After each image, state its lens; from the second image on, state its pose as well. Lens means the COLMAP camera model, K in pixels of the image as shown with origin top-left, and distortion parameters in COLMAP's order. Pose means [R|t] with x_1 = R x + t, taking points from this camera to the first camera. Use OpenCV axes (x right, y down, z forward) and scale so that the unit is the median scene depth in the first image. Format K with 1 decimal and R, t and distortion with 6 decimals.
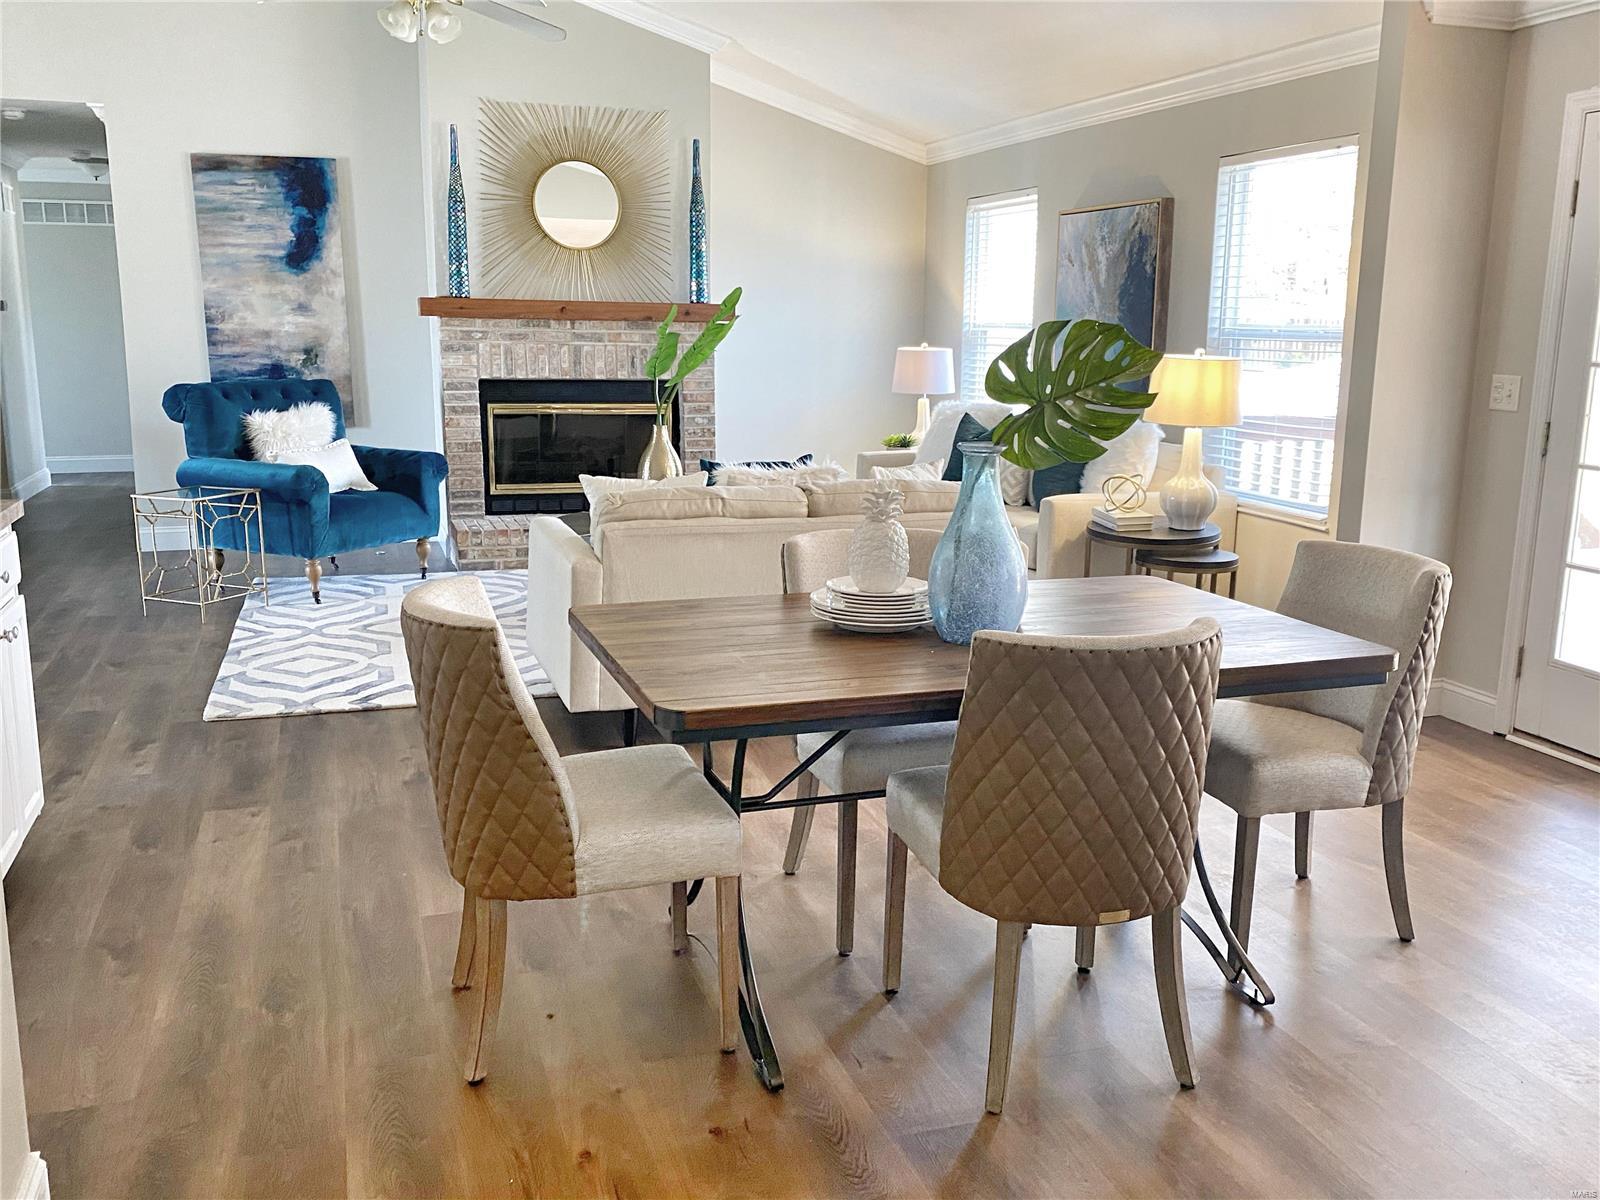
lens RADIAL K [[1388.1, 0, 800.0], [0, 1388.1, 600.0], [0, 0, 1]] dist [0.115357, -0.255595]
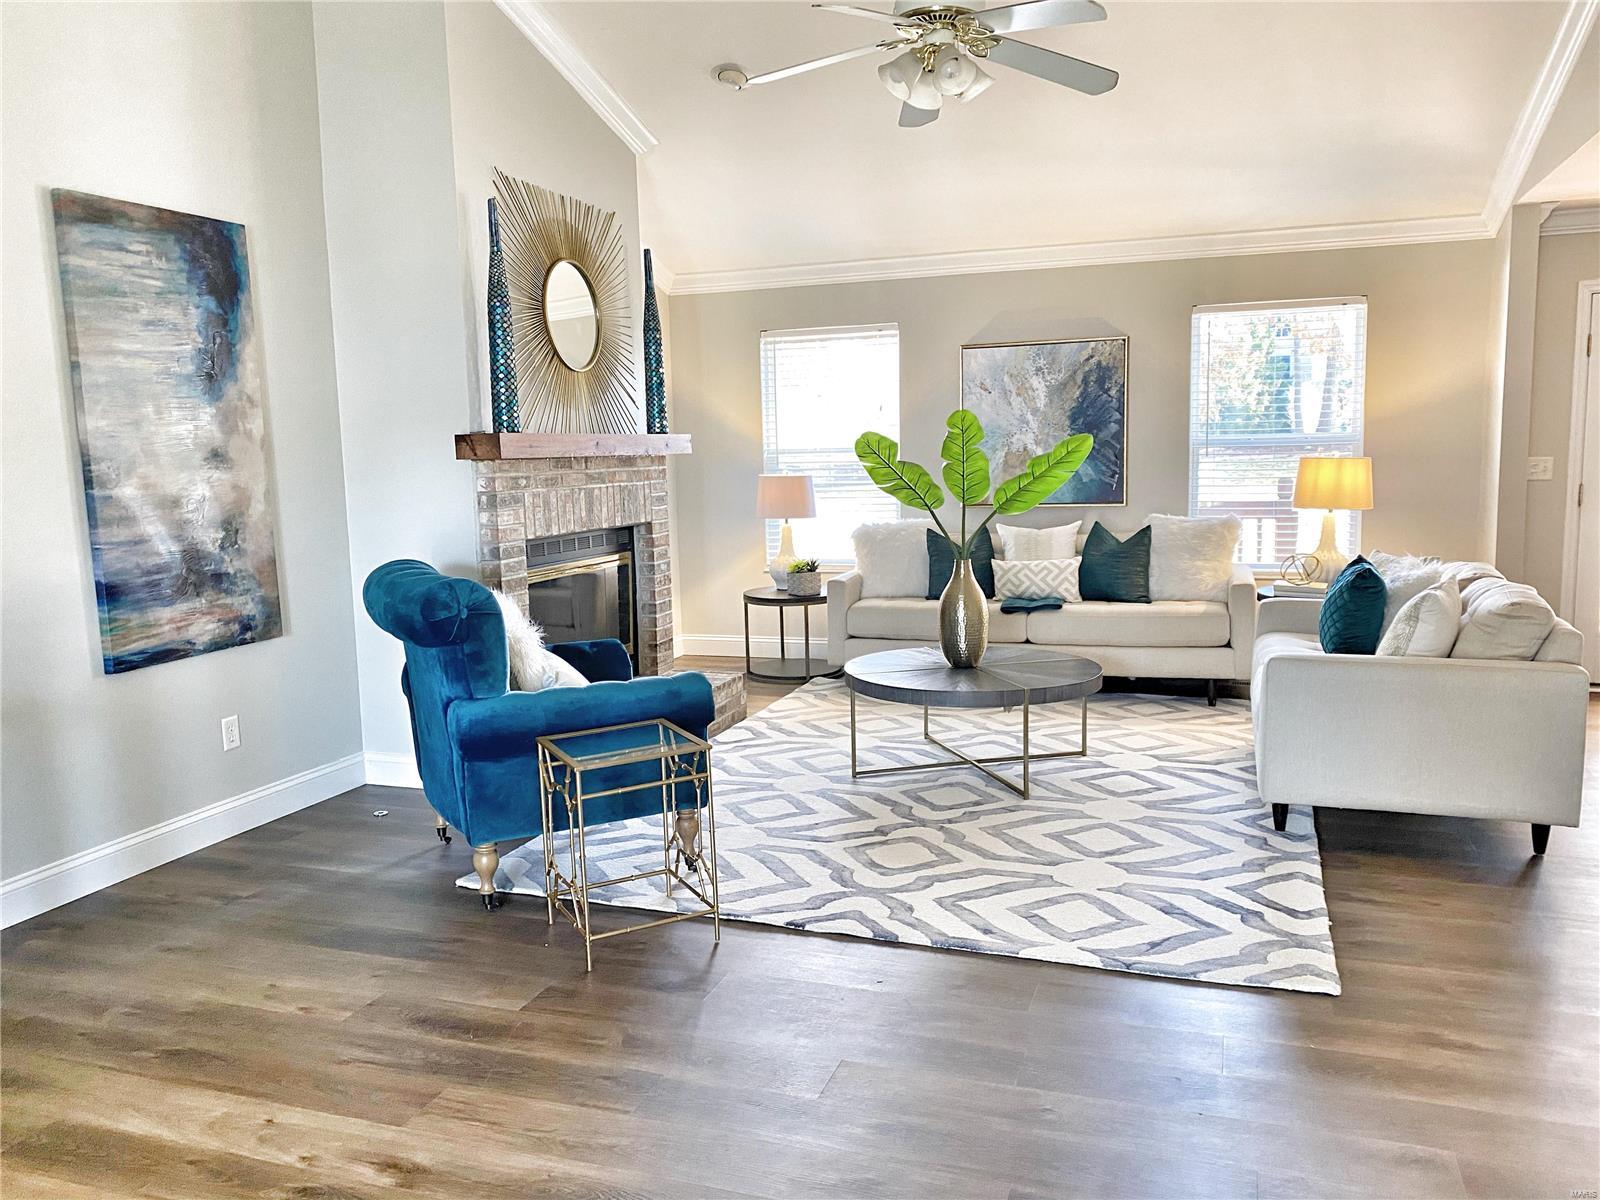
lens RADIAL K [[1238.5, 0, 800.0], [0, 1238.5, 600.0], [0, 0, 1]] dist [0.111182, -0.177745]
pose [[0.606738, -0.126178, 0.784823, -0.661731], [0.189478, 0.981819, 0.011366, -0.106849], [-0.771989, 0.141810, 0.619615, 0.483022]]
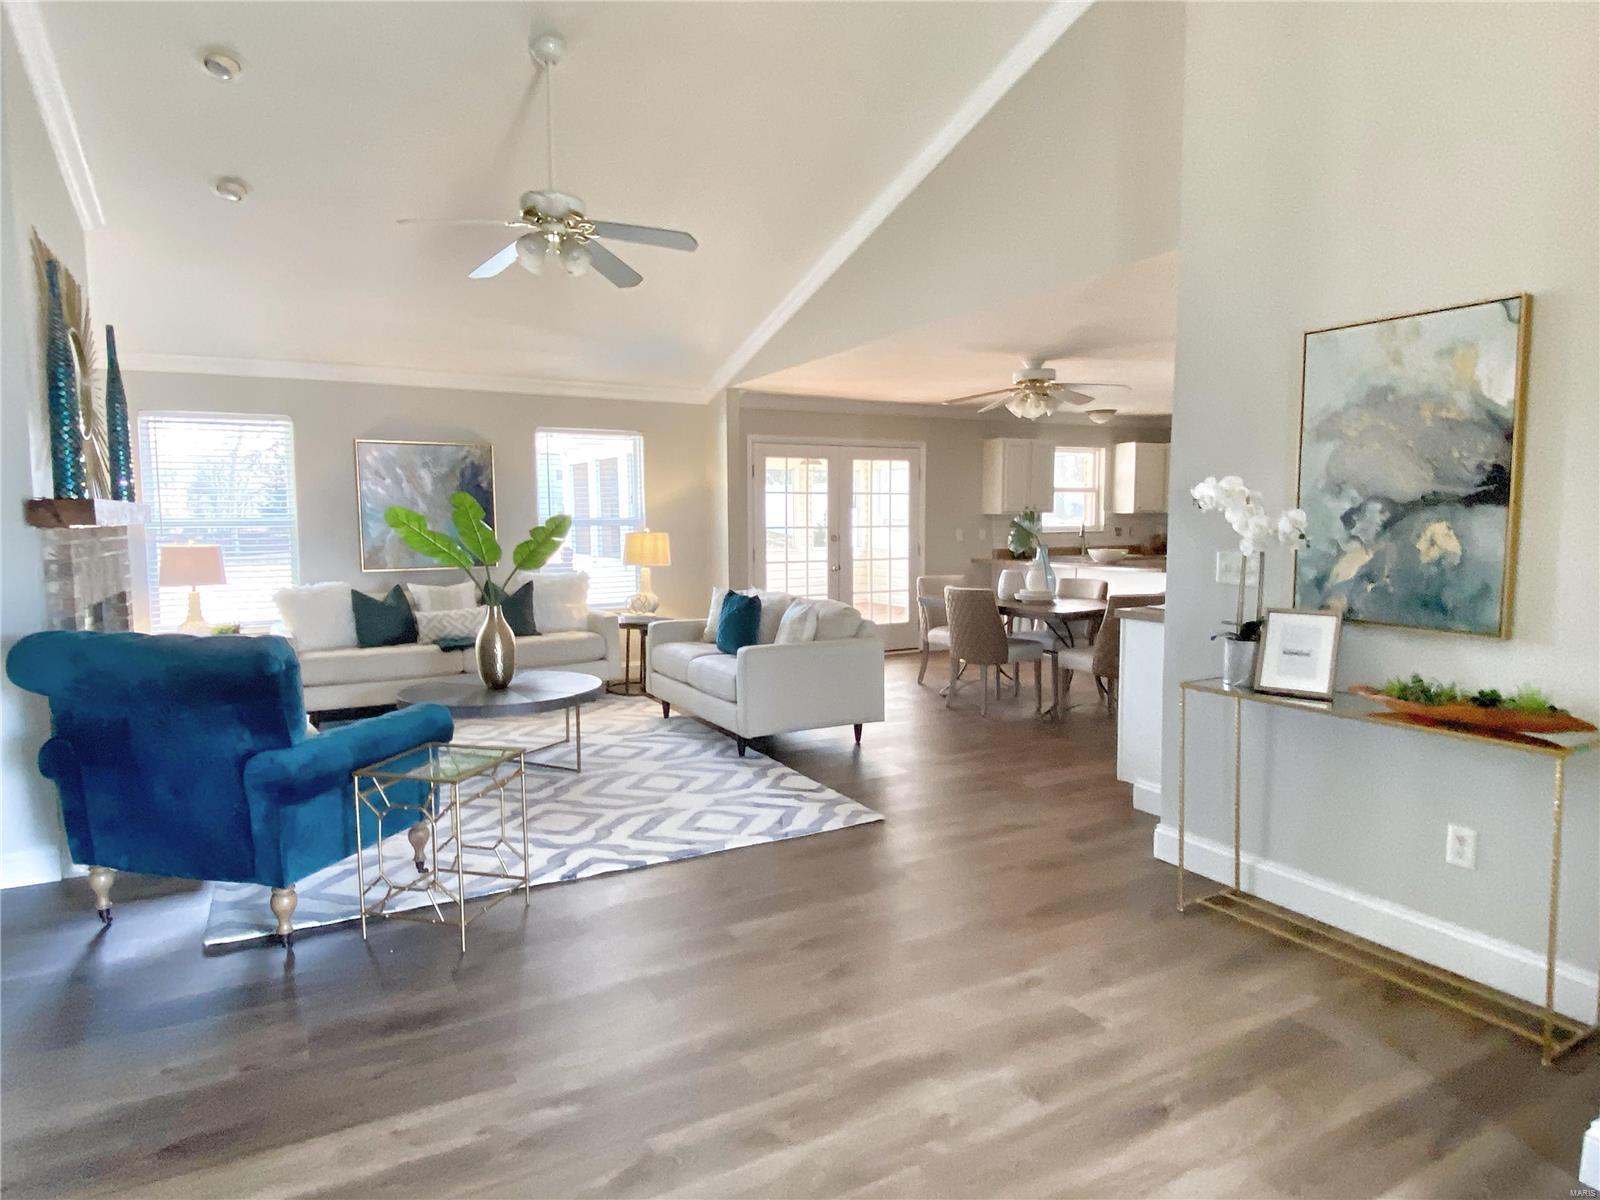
lens RADIAL K [[944.1, 0, 800.0], [0, 944.1, 600.0], [0, 0, 1]] dist [0.051908, -0.001305]
pose [[-0.178845, -0.099723, 0.978810, -0.777010], [0.205129, 0.969208, 0.136226, -0.154853], [-0.962256, 0.225145, -0.152882, 0.718641]]
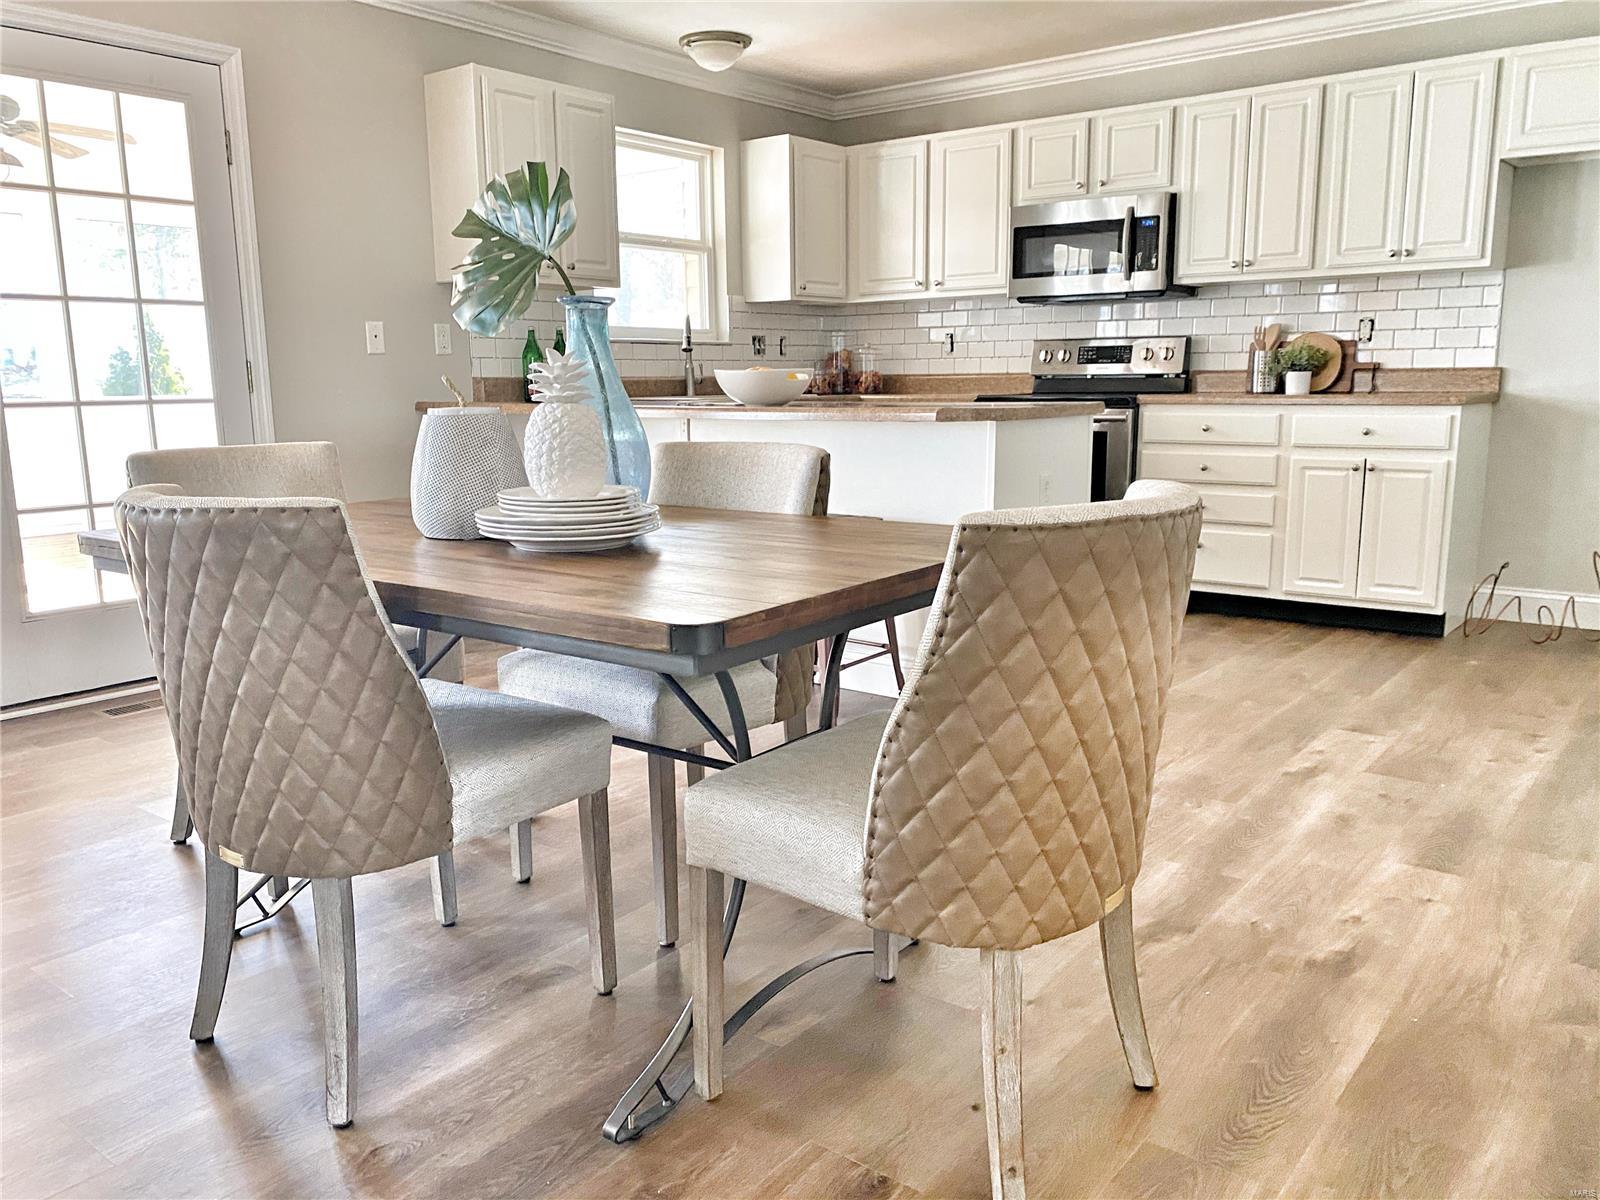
lens RADIAL K [[1238.5, 0, 800.0], [0, 1238.5, 600.0], [0, 0, 1]] dist [0.111182, -0.177745]
pose [[-0.551445, -0.159225, 0.818874, -0.219138], [0.172309, 0.938707, 0.298562, -0.051222], [-0.816222, 0.305740, -0.490209, 0.475363]]
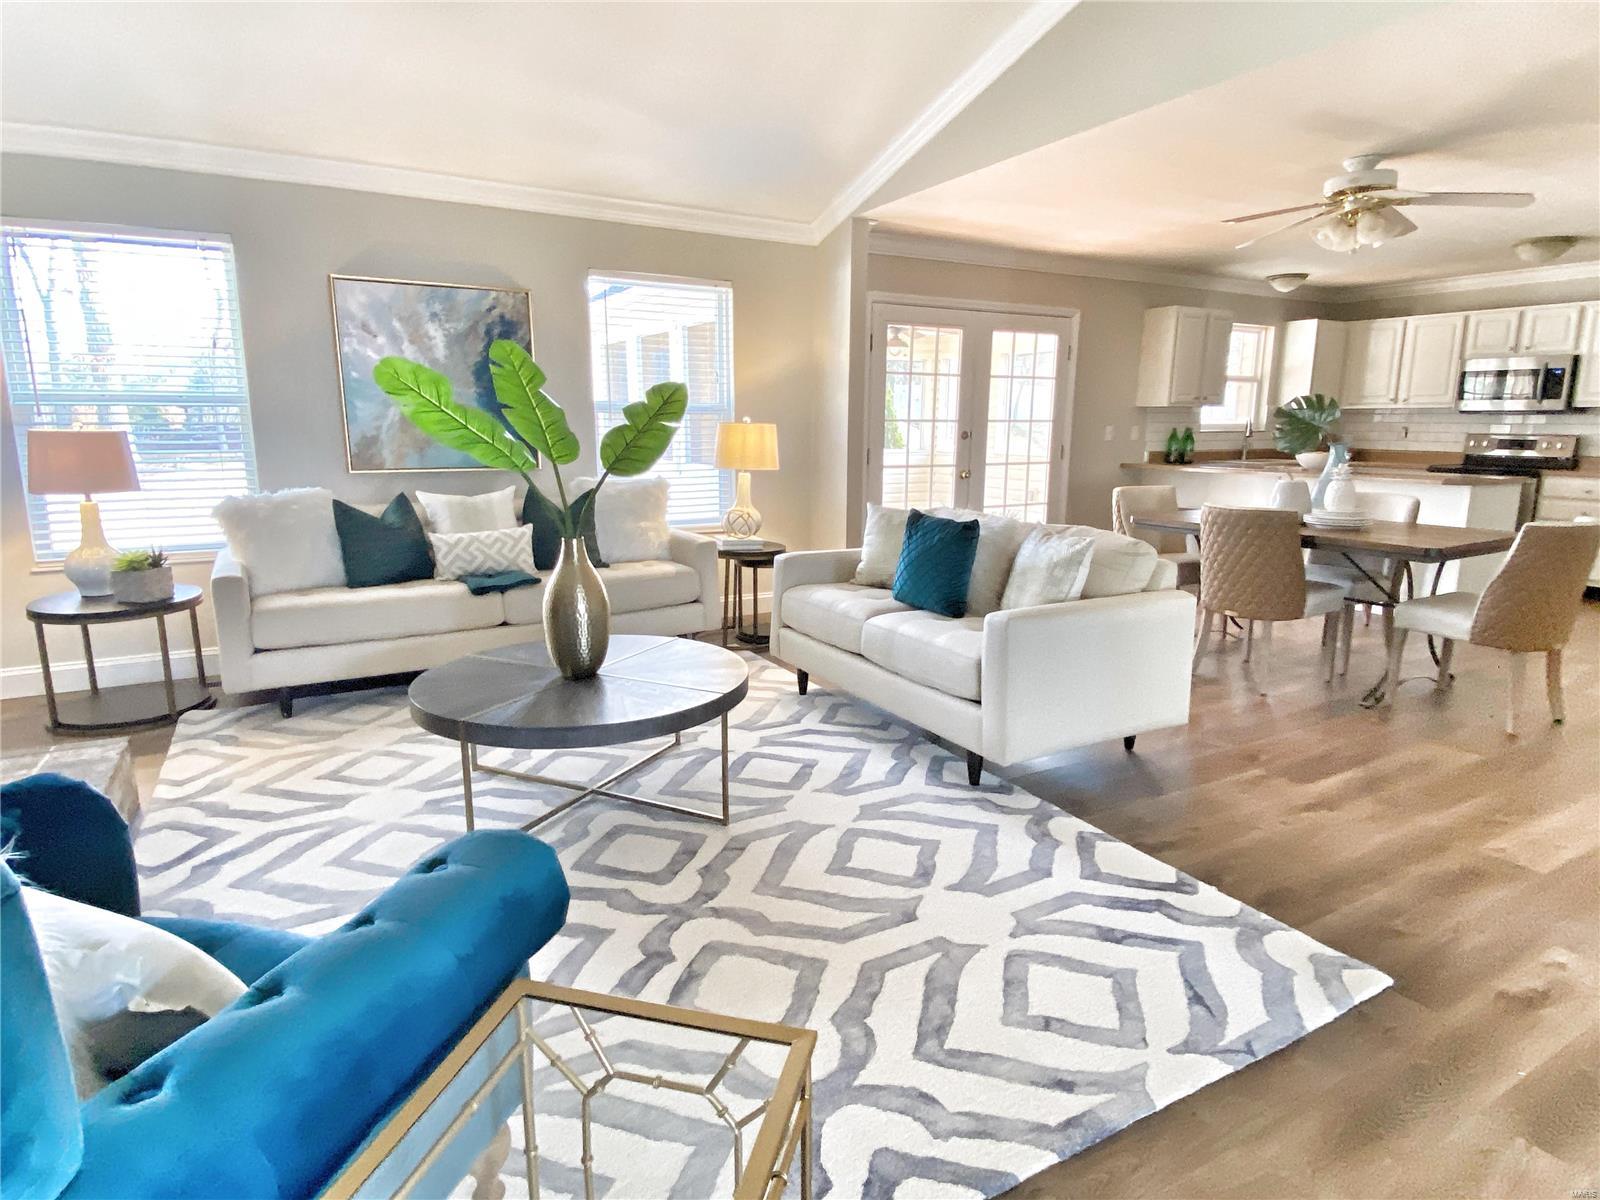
lens RADIAL K [[884.4, 0, 800.0], [0, 884.4, 600.0], [0, 0, 1]] dist [0.049327, -0.040527]
pose [[-0.197023, -0.208666, 0.957936, -0.454339], [0.192946, 0.949726, 0.246561, -0.151336], [-0.961225, 0.233408, -0.146857, 0.794390]]
